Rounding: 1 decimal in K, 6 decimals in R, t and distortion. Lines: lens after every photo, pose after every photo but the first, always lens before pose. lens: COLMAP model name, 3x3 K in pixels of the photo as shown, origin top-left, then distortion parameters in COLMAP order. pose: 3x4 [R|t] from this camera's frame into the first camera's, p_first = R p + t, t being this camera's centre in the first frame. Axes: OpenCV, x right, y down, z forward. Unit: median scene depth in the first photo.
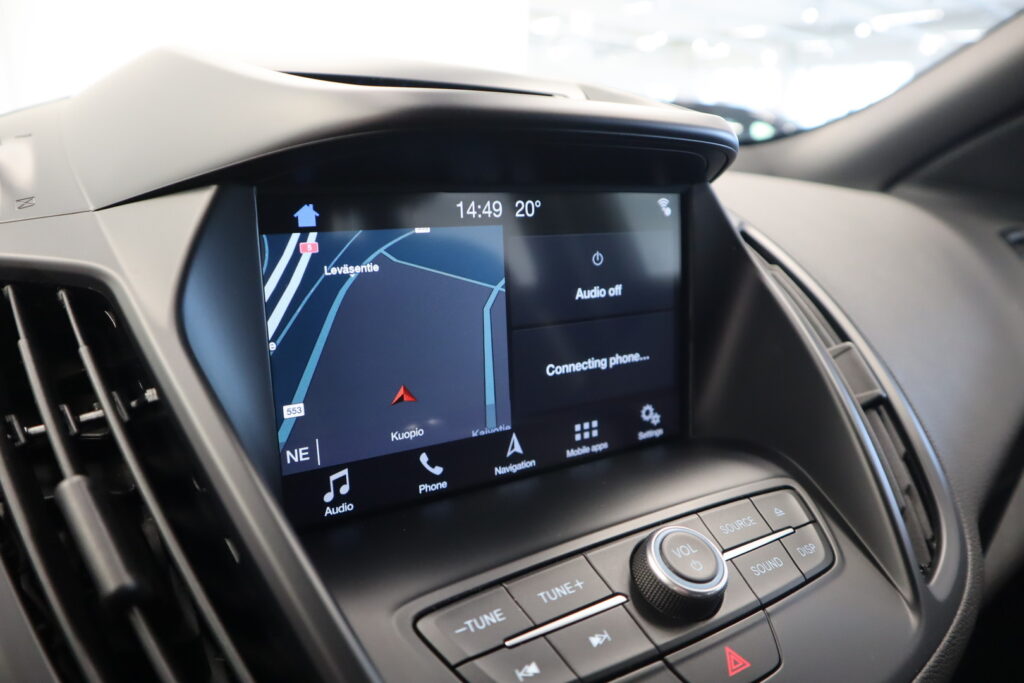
lens RADIAL K [[706.8, 0, 509.1], [0, 706.8, 342.1], [0, 0, 1]] dist [-0.089910, 0.045116]
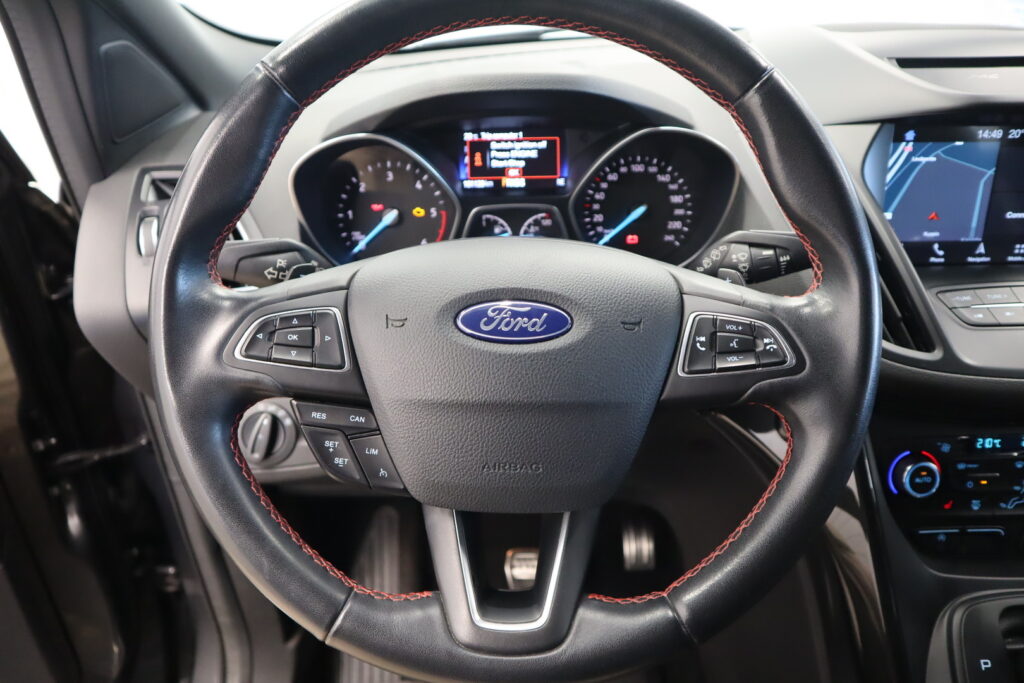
lens RADIAL K [[706.8, 0, 513.1], [0, 706.8, 333.1], [0, 0, 1]] dist [-0.089910, 0.045116]
pose [[0.849136, 0.201253, -0.488329, -0.146200], [-0.092820, 0.967032, 0.237136, 0.041041], [0.519954, -0.156034, 0.839822, -1.639184]]
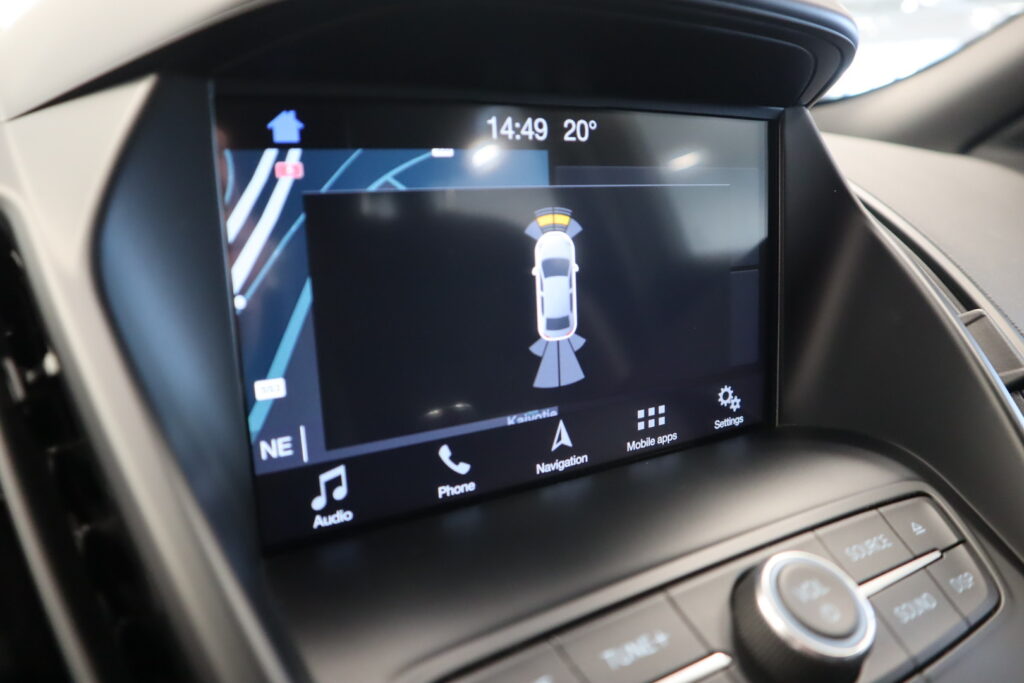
lens RADIAL K [[706.8, 0, 509.0], [0, 706.8, 340.6], [0, 0, 1]] dist [-0.089910, 0.045116]
pose [[0.998864, 0.002634, -0.047577, -0.015306], [-0.001757, 0.999828, 0.018482, 0.029617], [0.047617, -0.018377, 0.998697, 0.245750]]
